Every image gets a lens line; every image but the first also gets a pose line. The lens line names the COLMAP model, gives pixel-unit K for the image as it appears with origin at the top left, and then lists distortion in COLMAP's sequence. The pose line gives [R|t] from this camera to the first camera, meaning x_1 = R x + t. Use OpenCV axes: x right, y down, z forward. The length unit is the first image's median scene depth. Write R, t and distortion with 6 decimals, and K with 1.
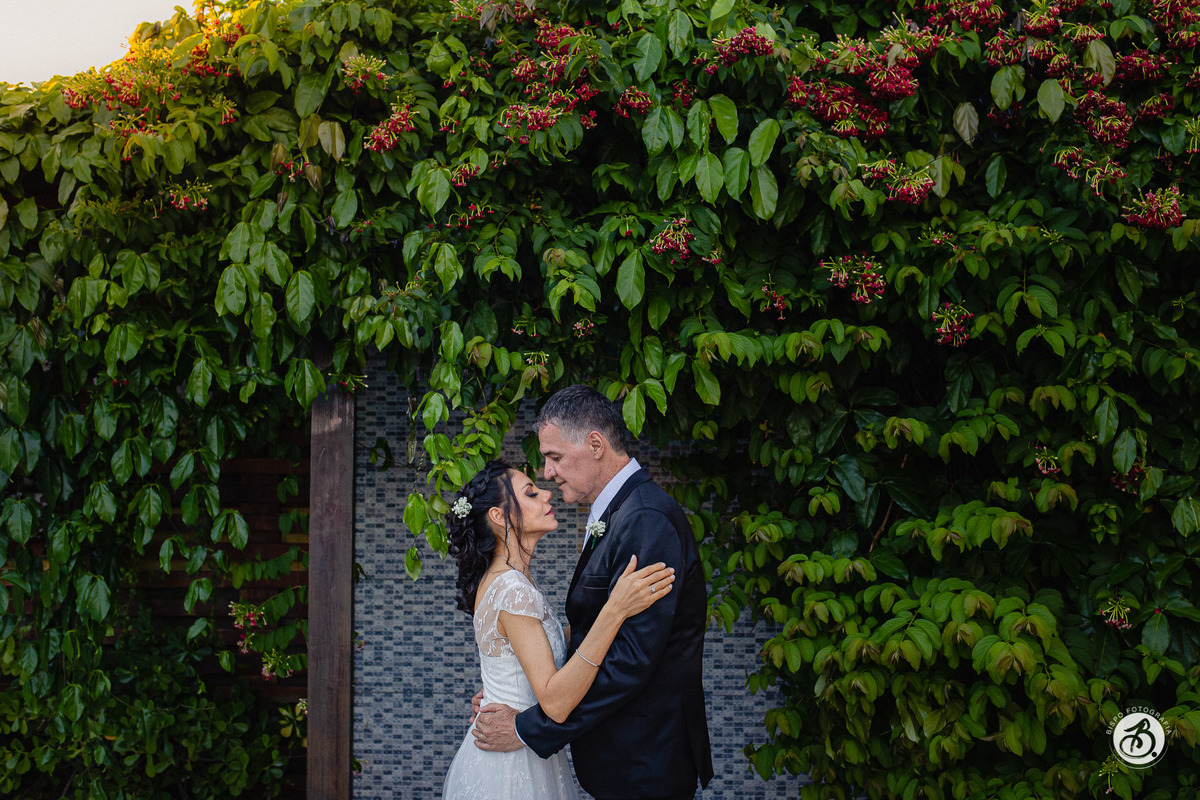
lens RADIAL K [[1211.4, 0, 674.2], [0, 1211.4, 398.8], [0, 0, 1]] dist [0.151414, 0.008052]
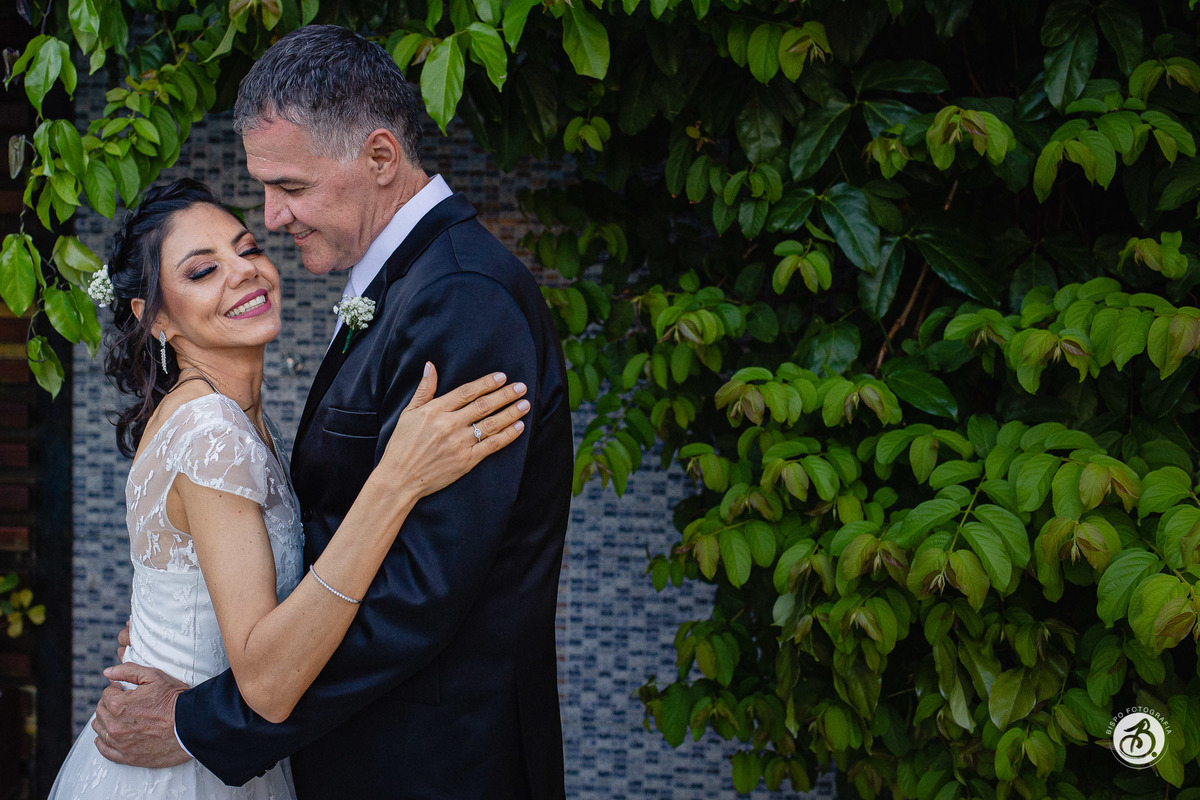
lens RADIAL K [[1202.7, 0, 600.0], [0, 1202.7, 400.0], [0, 0, 1]] dist [-0.166627, 0.227135]
pose [[0.999840, 0.013912, 0.011230, 0.029040], [-0.015902, 0.979059, 0.202953, 0.036165], [-0.008171, -0.203099, 0.979124, 0.483325]]
